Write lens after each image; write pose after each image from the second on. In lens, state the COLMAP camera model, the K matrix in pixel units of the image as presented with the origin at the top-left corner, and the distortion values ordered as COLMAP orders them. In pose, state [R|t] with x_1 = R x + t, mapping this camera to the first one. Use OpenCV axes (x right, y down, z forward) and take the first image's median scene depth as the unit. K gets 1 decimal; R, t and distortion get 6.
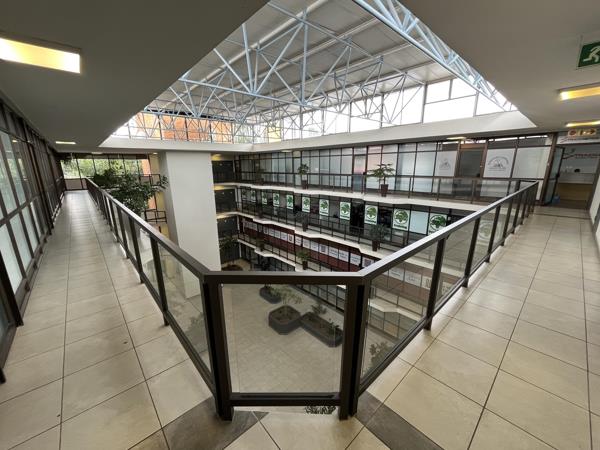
lens RADIAL K [[240.4, 0, 295.5], [0, 240.4, 223.2], [0, 0, 1]] dist [-0.000819, -0.000247]
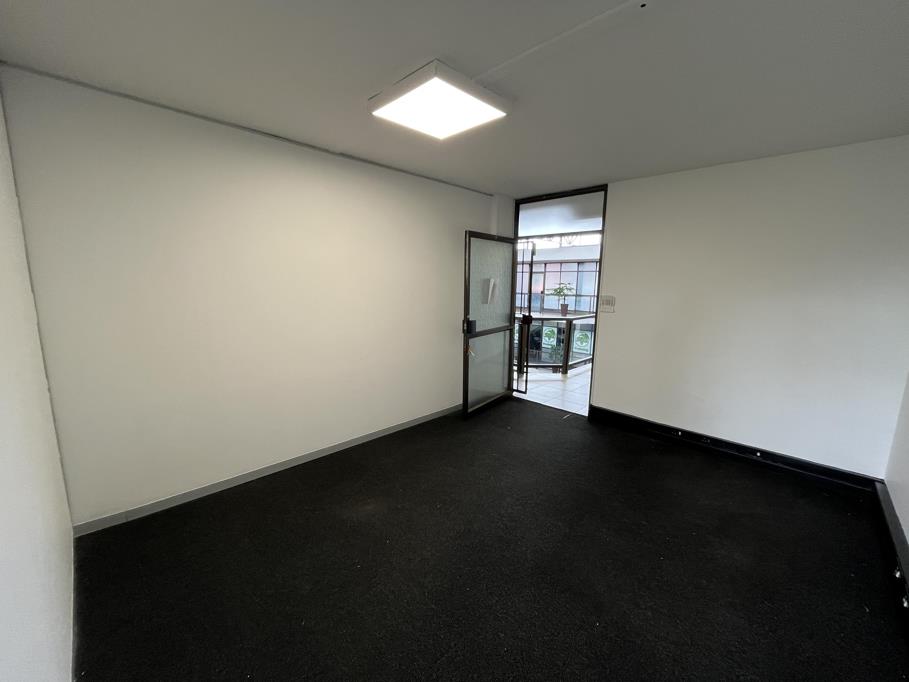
lens RADIAL K [[364.2, 0, 451.9], [0, 364.2, 340.7], [0, 0, 1]] dist [-0.000819, -0.000247]
pose [[0.997212, 0.018063, 0.072406, -0.187831], [-0.012538, 0.997025, -0.076056, 0.105613], [-0.073565, 0.074936, 0.994471, -0.417356]]
